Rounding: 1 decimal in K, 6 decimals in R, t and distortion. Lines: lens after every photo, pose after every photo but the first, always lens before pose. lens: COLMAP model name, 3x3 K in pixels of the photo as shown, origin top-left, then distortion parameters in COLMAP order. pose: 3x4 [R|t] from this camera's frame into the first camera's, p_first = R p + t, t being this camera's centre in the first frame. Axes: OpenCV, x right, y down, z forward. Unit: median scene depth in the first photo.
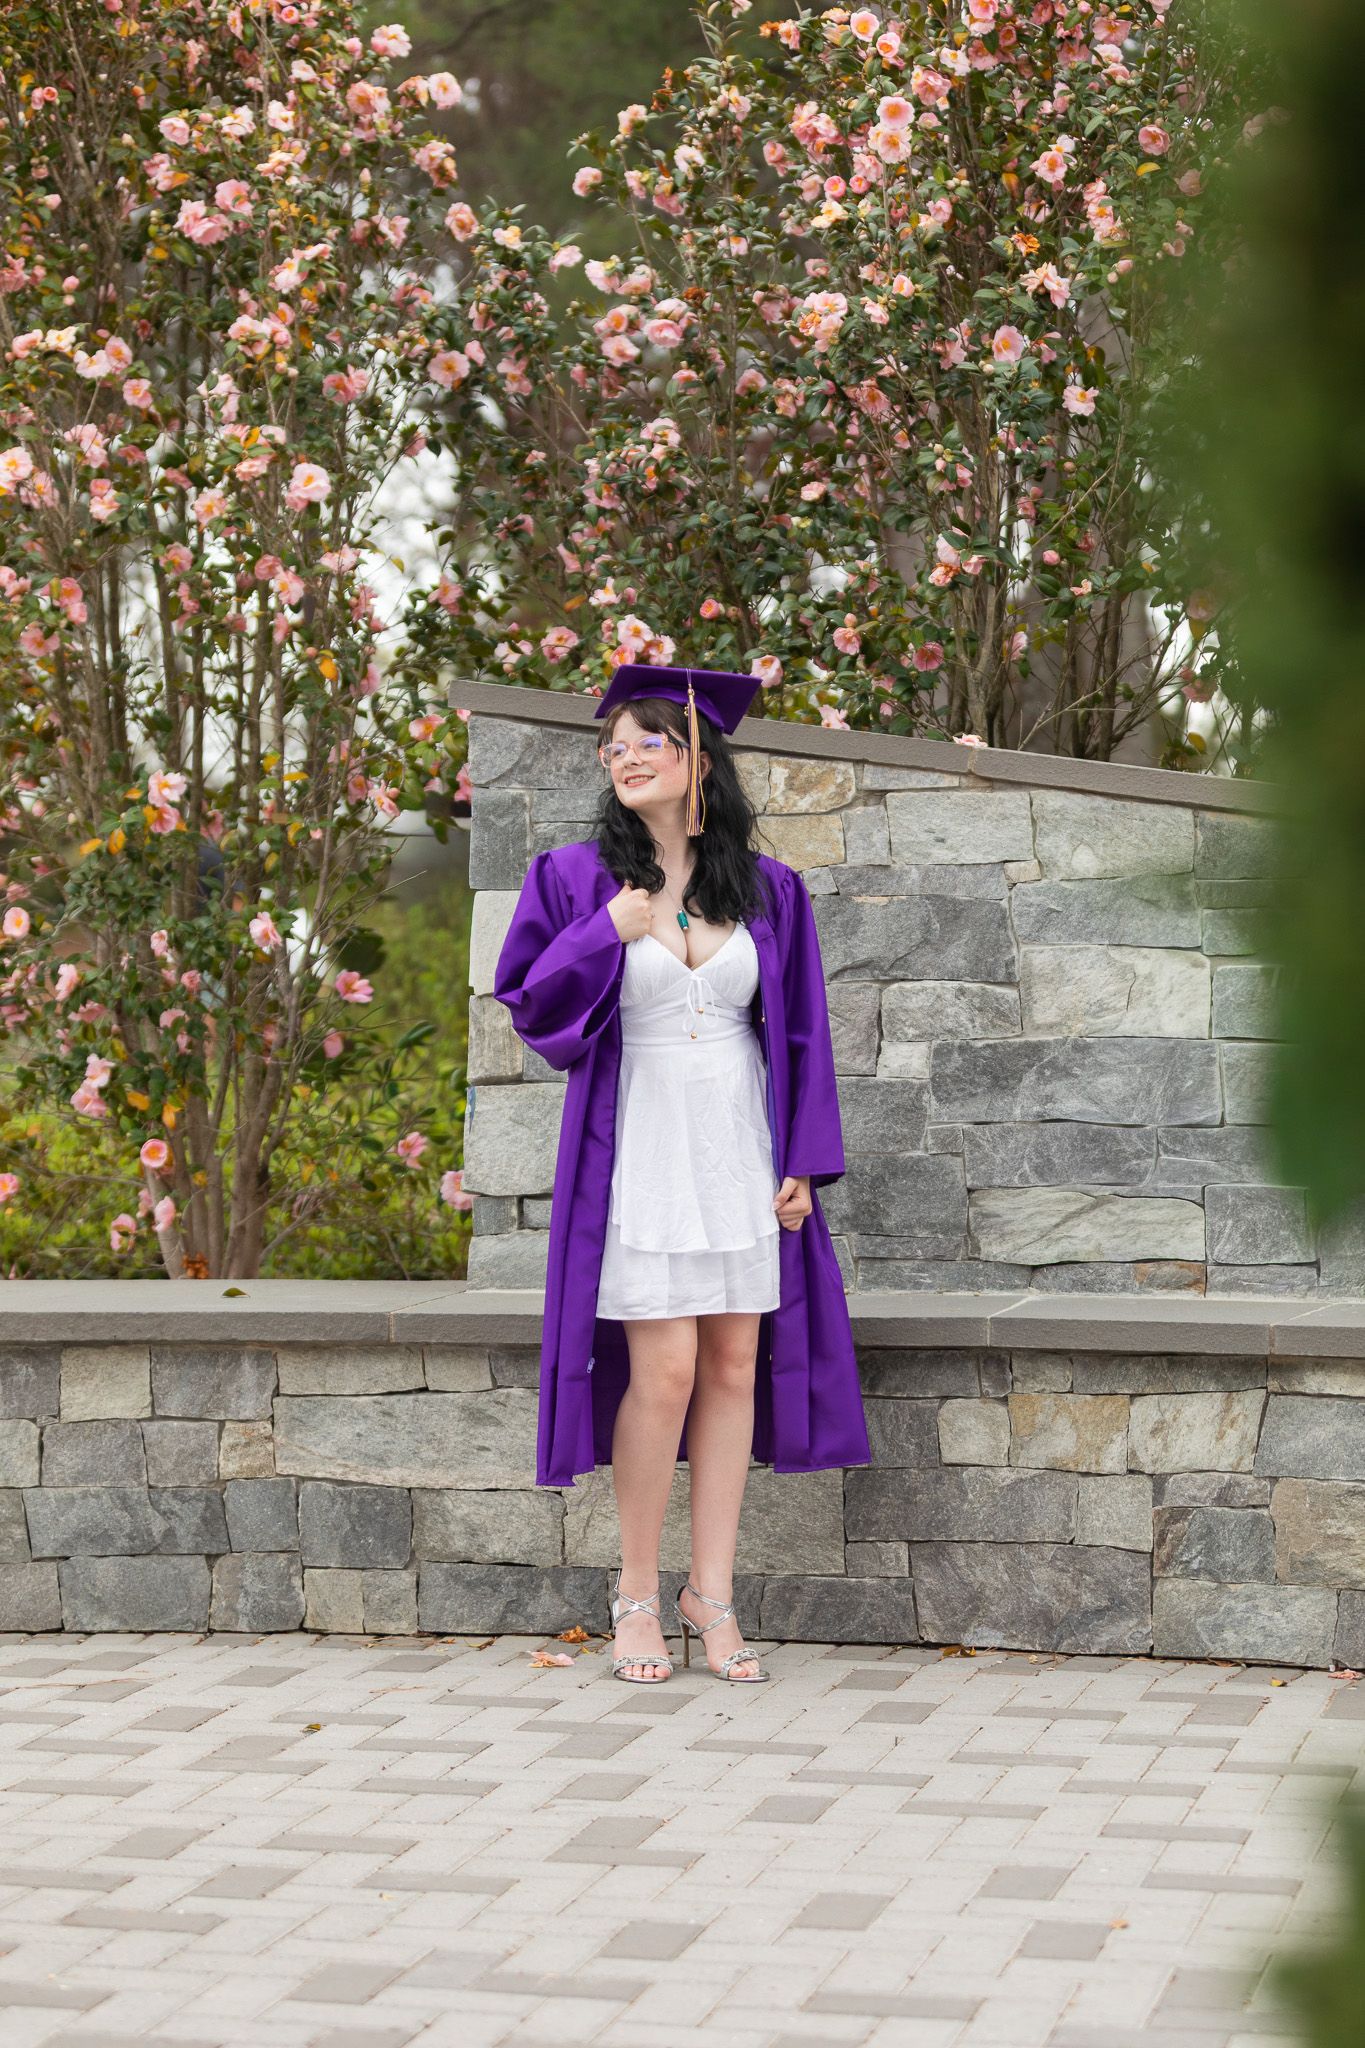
lens RADIAL K [[4450.3, 0, 682.5], [0, 4450.3, 1024.0], [0, 0, 1]] dist [0.042235, 0.068786]
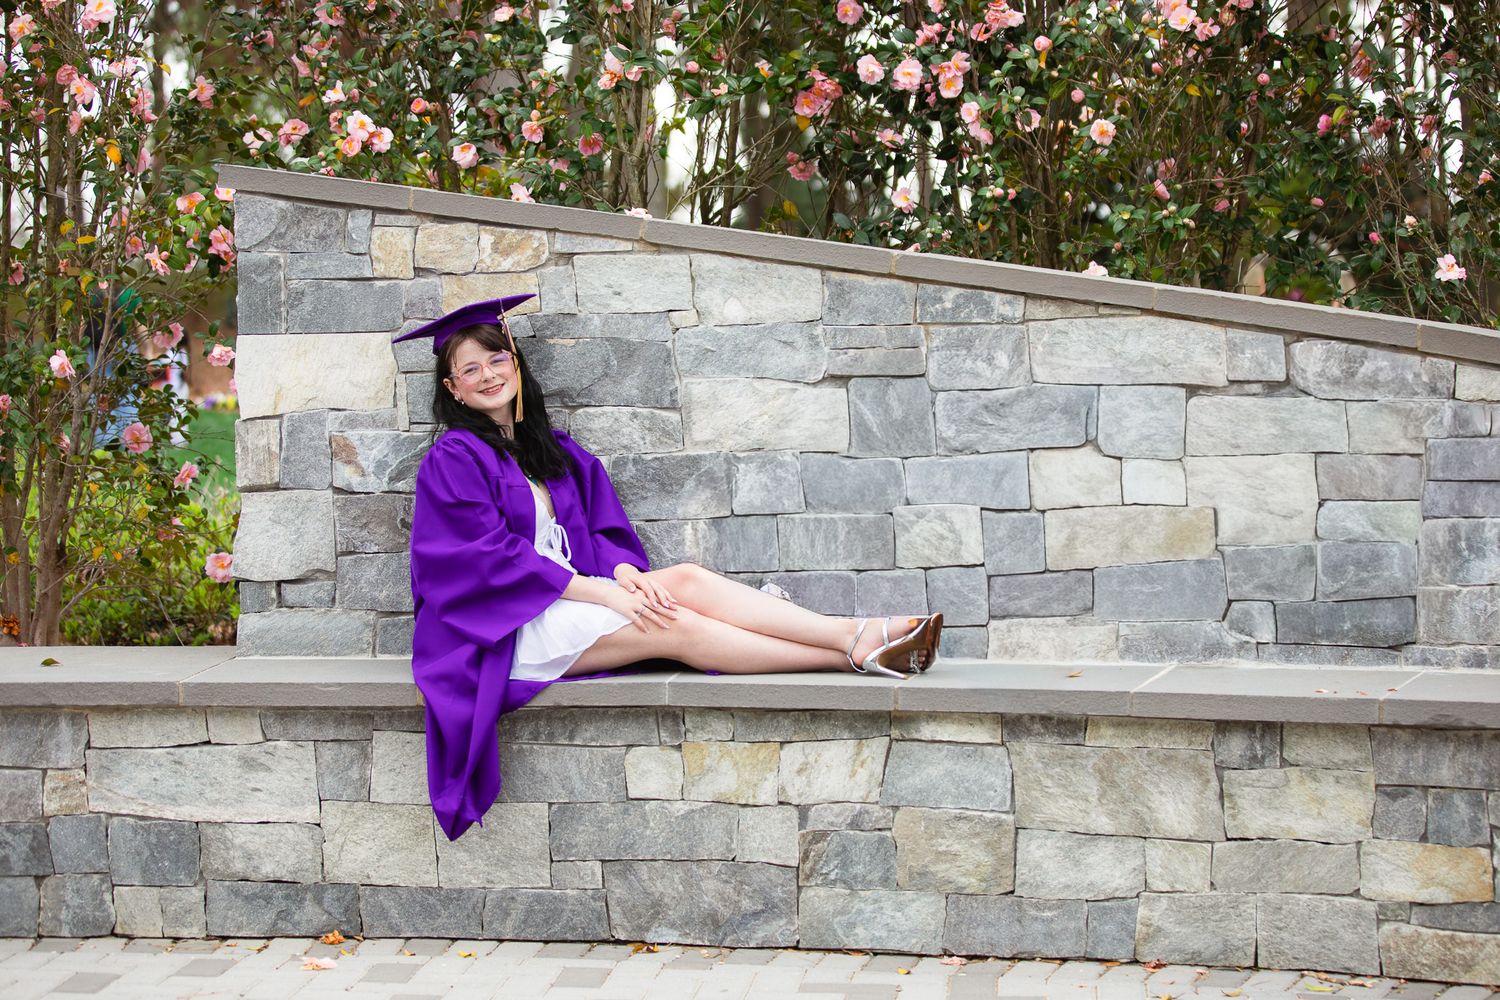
lens RADIAL K [[3131.2, 0, 750.0], [0, 3131.2, 500.0], [0, 0, 1]] dist [-0.324401, 0.629348]
pose [[0.990501, -0.008886, 0.137218, -0.026050], [0.003840, 0.999308, 0.036995, -0.016101], [-0.137452, -0.036117, 0.989850, 0.131606]]
